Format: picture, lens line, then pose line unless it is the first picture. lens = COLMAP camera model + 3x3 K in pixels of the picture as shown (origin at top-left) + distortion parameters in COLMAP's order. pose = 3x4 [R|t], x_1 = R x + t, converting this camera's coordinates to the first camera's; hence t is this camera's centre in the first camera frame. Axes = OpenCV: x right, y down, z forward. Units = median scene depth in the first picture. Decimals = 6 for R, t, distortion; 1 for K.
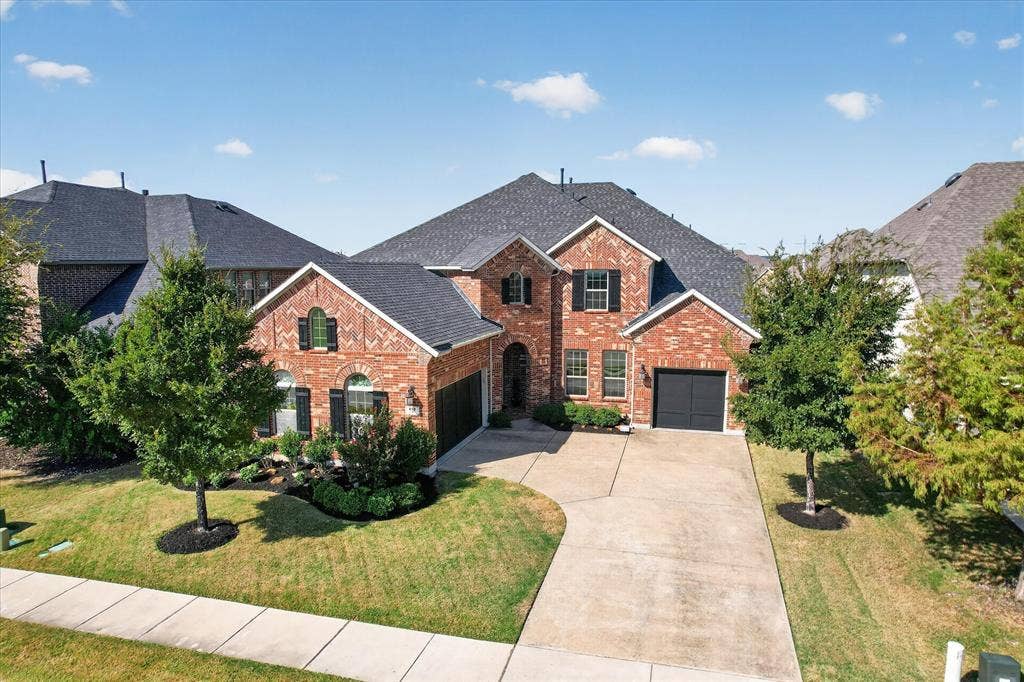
lens RADIAL K [[632.7, 0, 512.0], [0, 632.7, 341.0], [0, 0, 1]] dist [-0.047555, -0.000160]
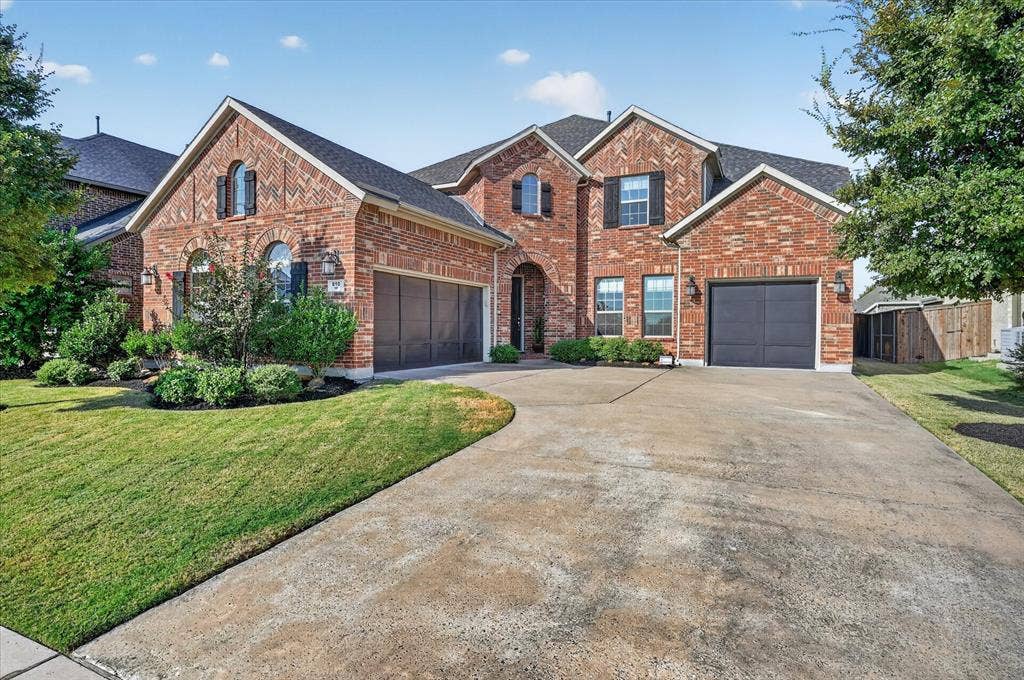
lens RADIAL K [[523.5, 0, 511.5], [0, 523.5, 329.1], [0, 0, 1]] dist [-0.000776, -0.000252]
pose [[0.983693, 0.009754, -0.179590, 0.110925], [-0.029452, 0.993785, -0.107349, 0.170848], [0.177426, 0.110887, 0.977867, 0.374156]]
